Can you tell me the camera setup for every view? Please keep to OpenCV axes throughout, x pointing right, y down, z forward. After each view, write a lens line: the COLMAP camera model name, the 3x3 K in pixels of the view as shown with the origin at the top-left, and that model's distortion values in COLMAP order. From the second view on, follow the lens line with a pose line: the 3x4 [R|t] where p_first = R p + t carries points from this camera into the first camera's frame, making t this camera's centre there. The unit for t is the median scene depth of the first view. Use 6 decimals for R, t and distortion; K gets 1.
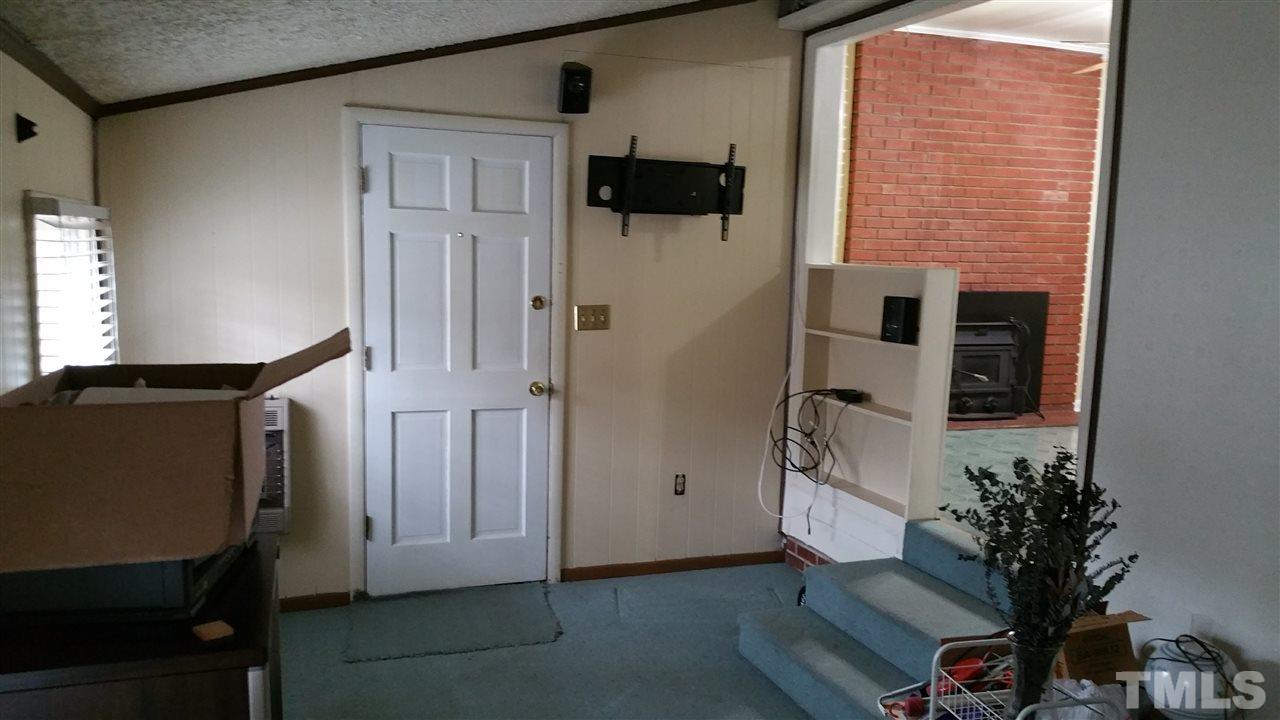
lens RADIAL K [[1003.4, 0, 634.3], [0, 1003.4, 374.5], [0, 0, 1]] dist [0.166812, -0.327234]
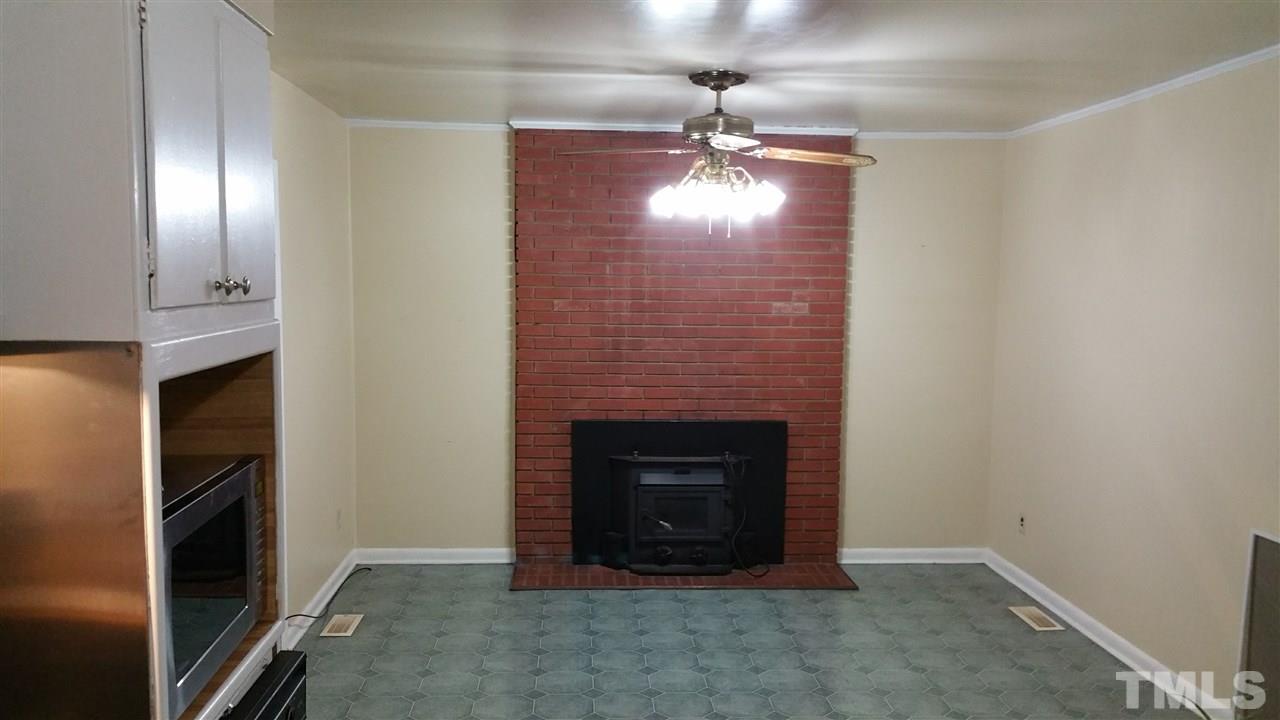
lens RADIAL K [[1003.4, 0, 634.3], [0, 1003.4, 374.5], [0, 0, 1]] dist [0.166812, -0.327234]
pose [[0.962115, 0.013877, -0.272292, 0.527201], [-0.024303, 0.999093, -0.034953, -0.090001], [0.271560, 0.040246, 0.961580, 0.175149]]
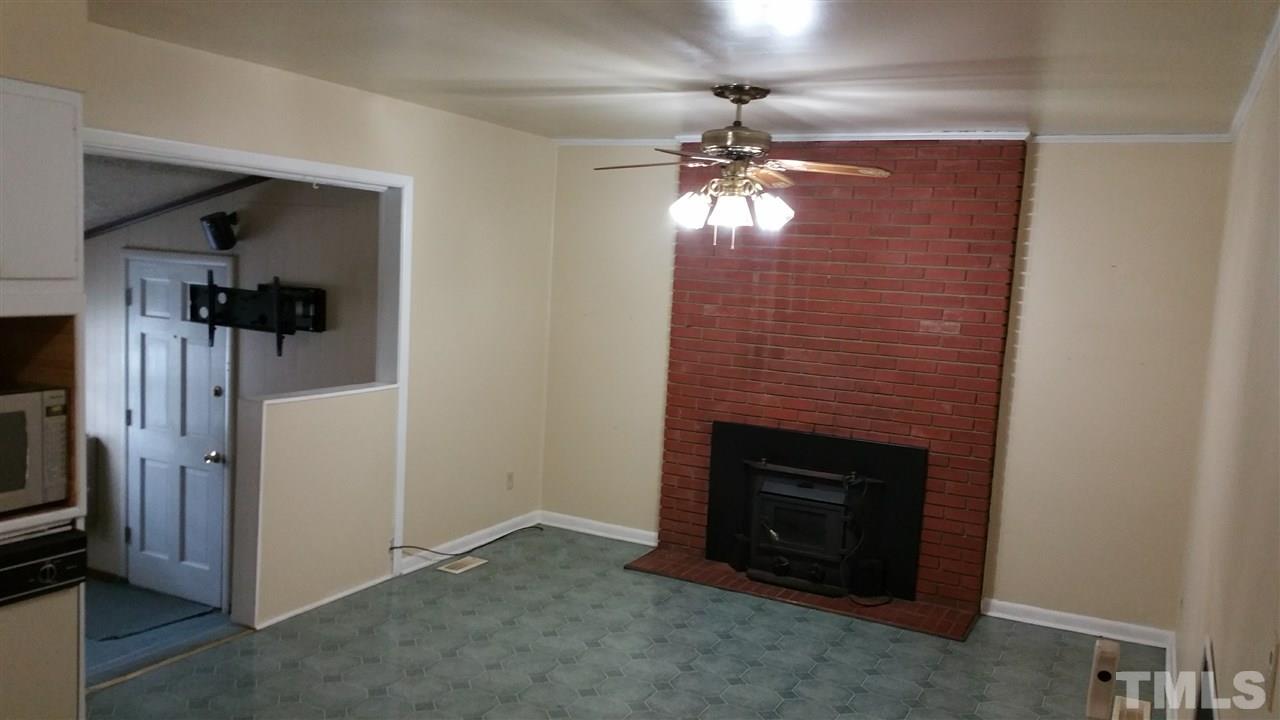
lens RADIAL K [[1003.4, 0, 634.3], [0, 1003.4, 374.5], [0, 0, 1]] dist [0.166812, -0.327234]
pose [[0.696604, 0.093922, -0.711282, 0.821627], [-0.131769, 0.991279, 0.001845, -0.112505], [0.705252, 0.092440, 0.702904, 0.304618]]
